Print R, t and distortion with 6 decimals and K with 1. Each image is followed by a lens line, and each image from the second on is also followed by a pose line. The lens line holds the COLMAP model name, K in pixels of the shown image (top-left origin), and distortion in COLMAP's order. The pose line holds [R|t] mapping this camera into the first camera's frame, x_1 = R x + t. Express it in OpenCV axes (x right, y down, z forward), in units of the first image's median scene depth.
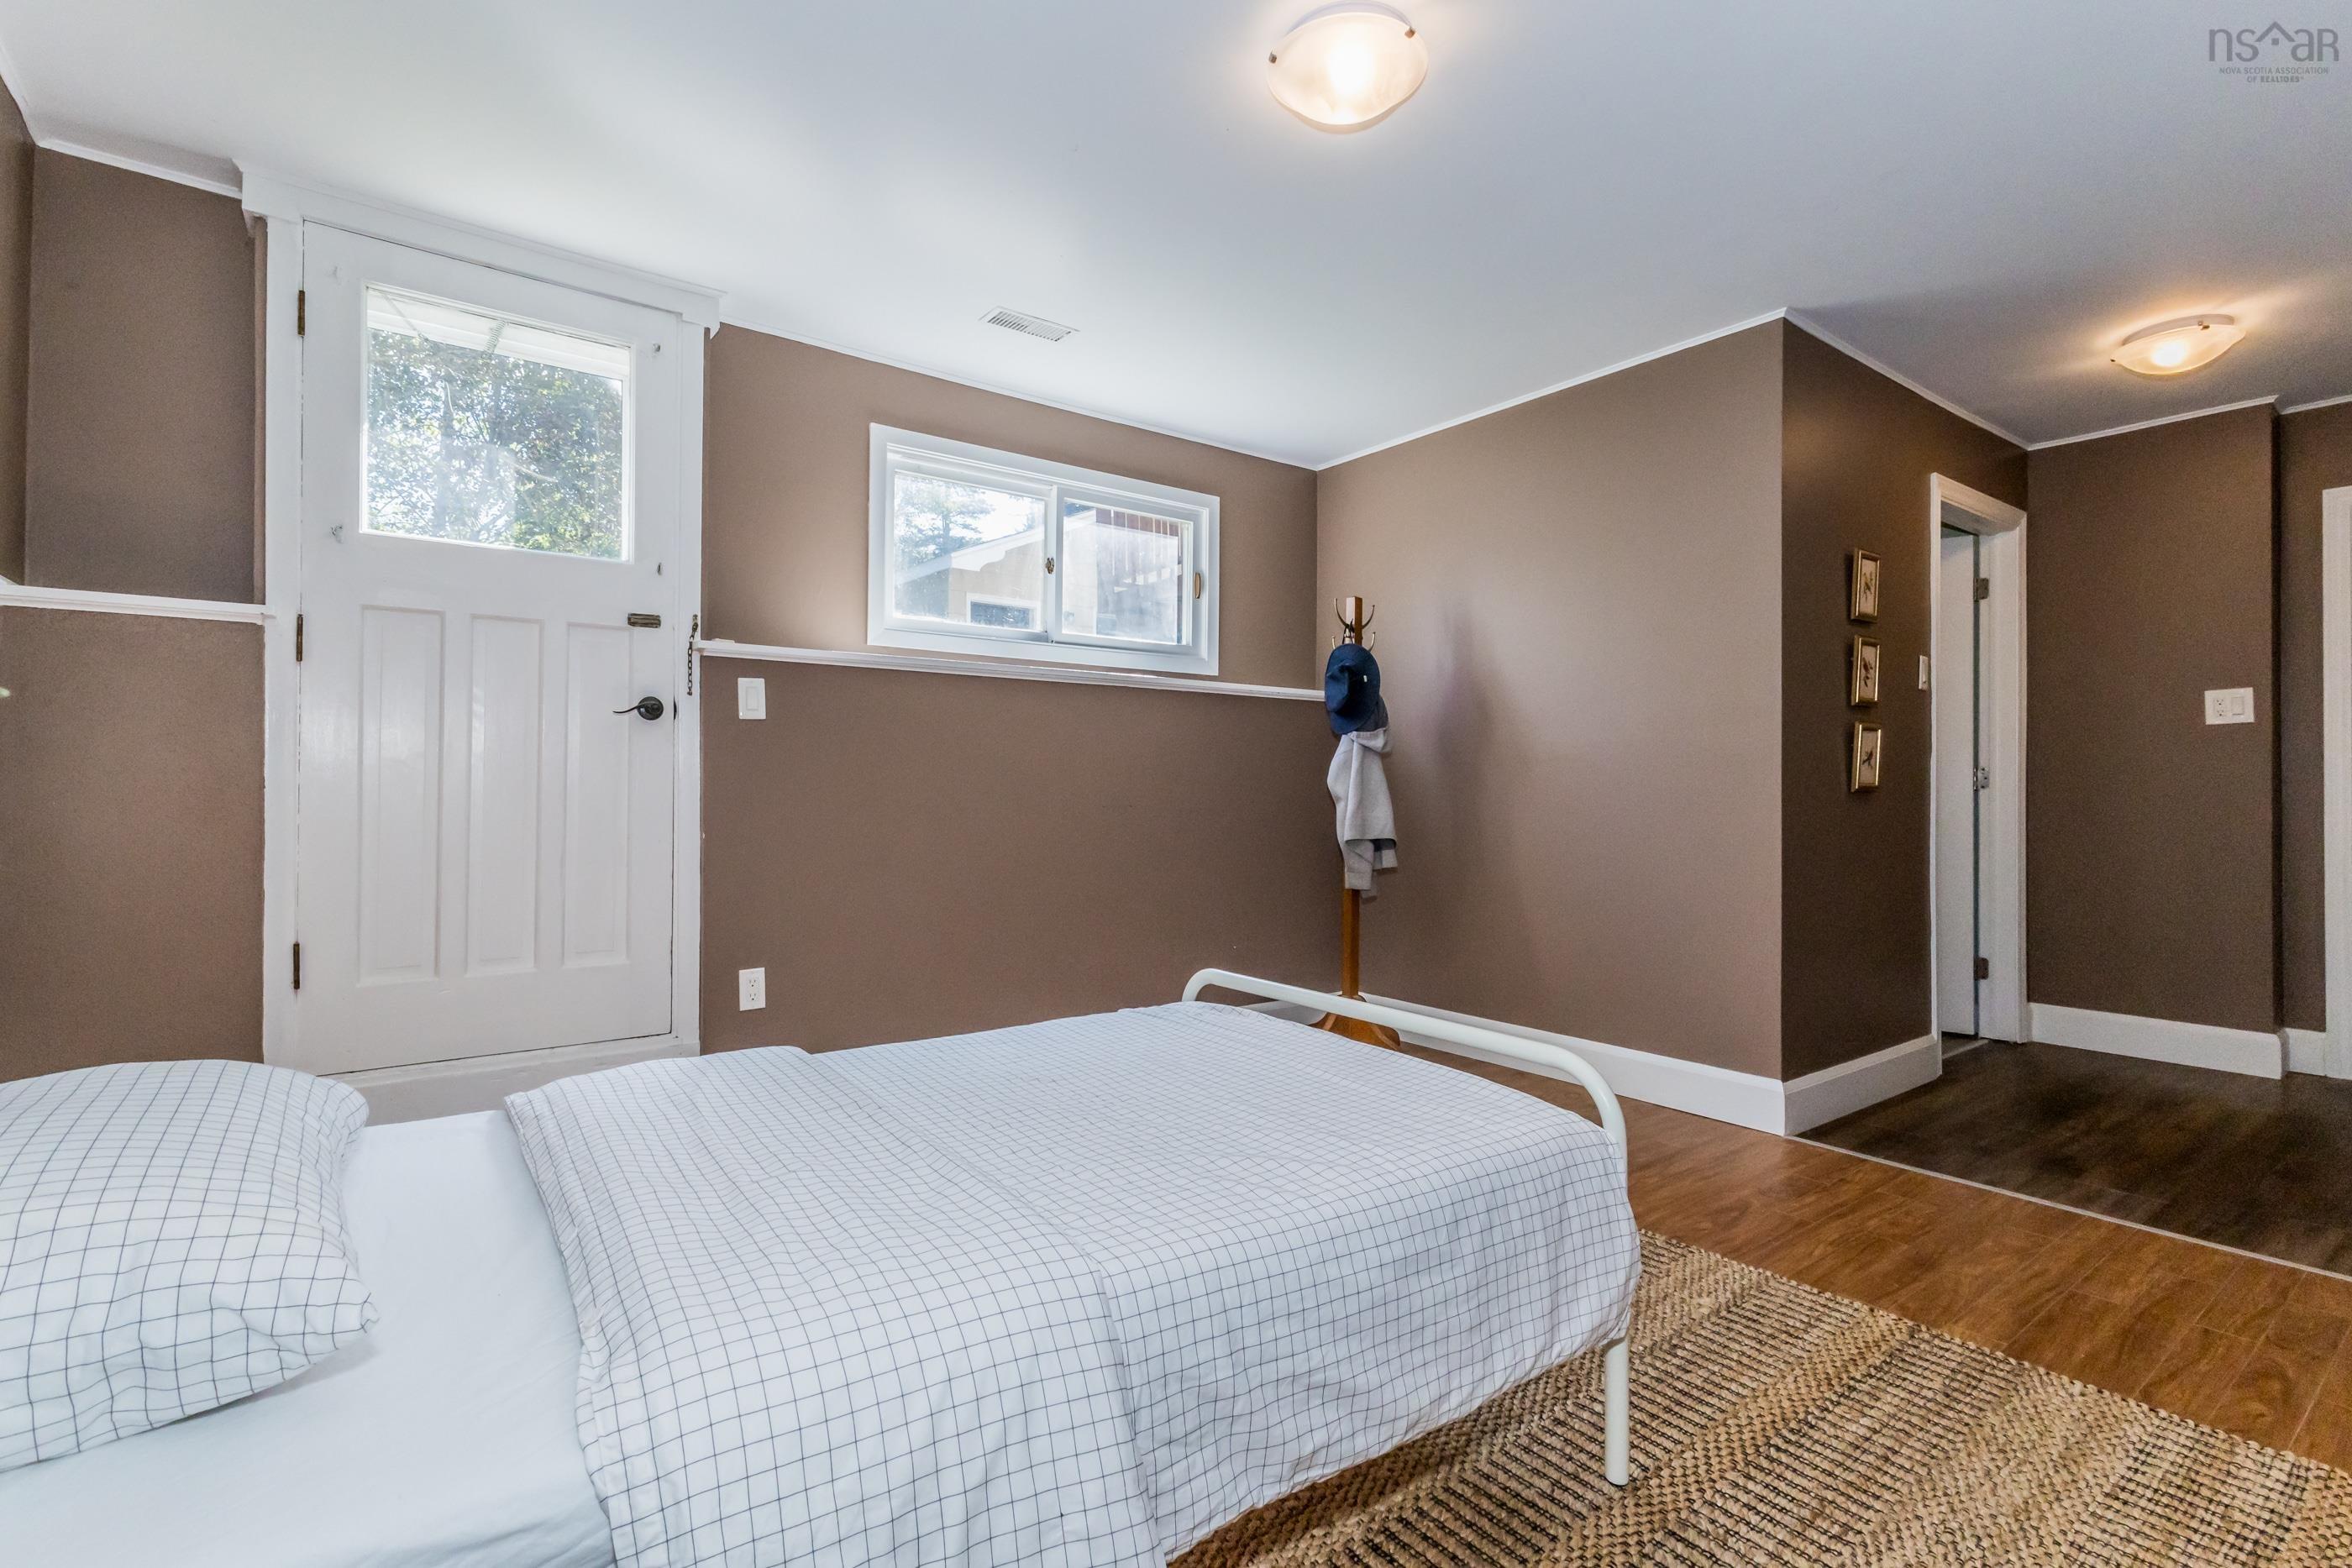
lens RADIAL K [[1081.9, 0, 1176.1], [0, 1081.9, 783.2], [0, 0, 1]] dist [0.019067, 0.000231]
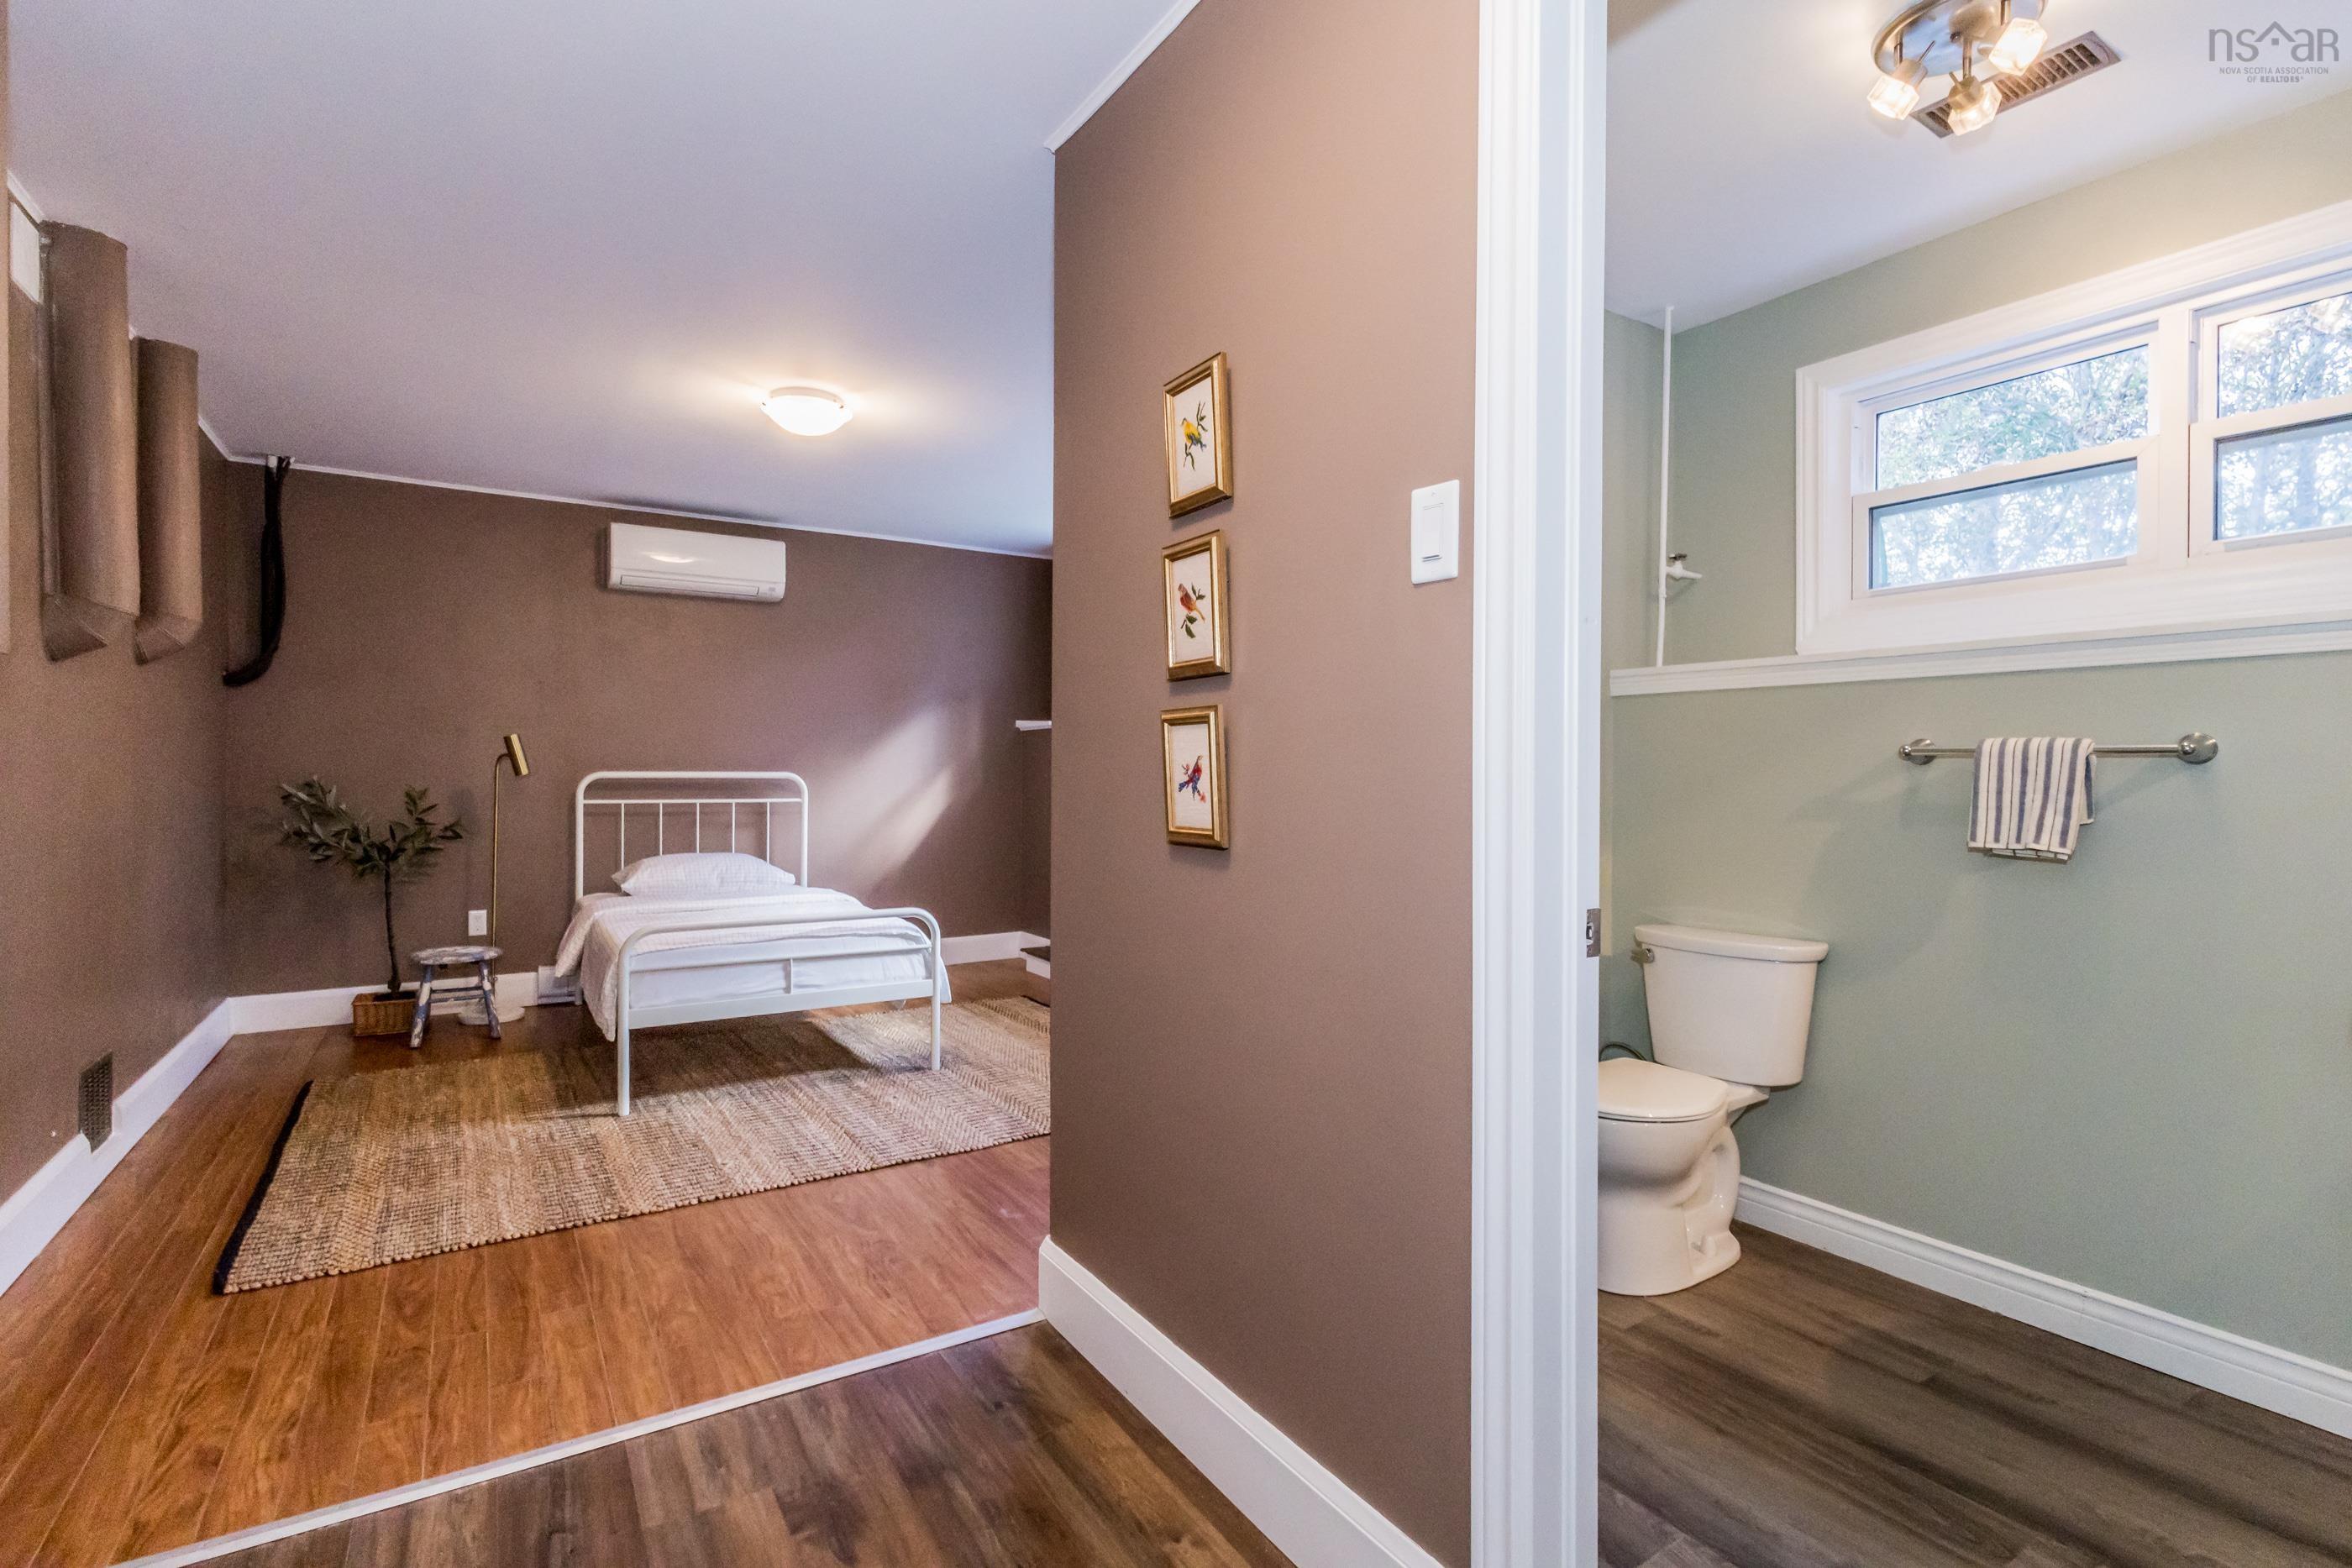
lens RADIAL K [[1081.9, 0, 1176.4], [0, 1081.9, 779.1], [0, 0, 1]] dist [0.019067, 0.000231]
pose [[-0.074550, -0.000534, -0.997217, 1.596511], [-0.007837, 0.999969, 0.000051, -0.030422], [0.997186, 0.007819, -0.074552, 1.443800]]
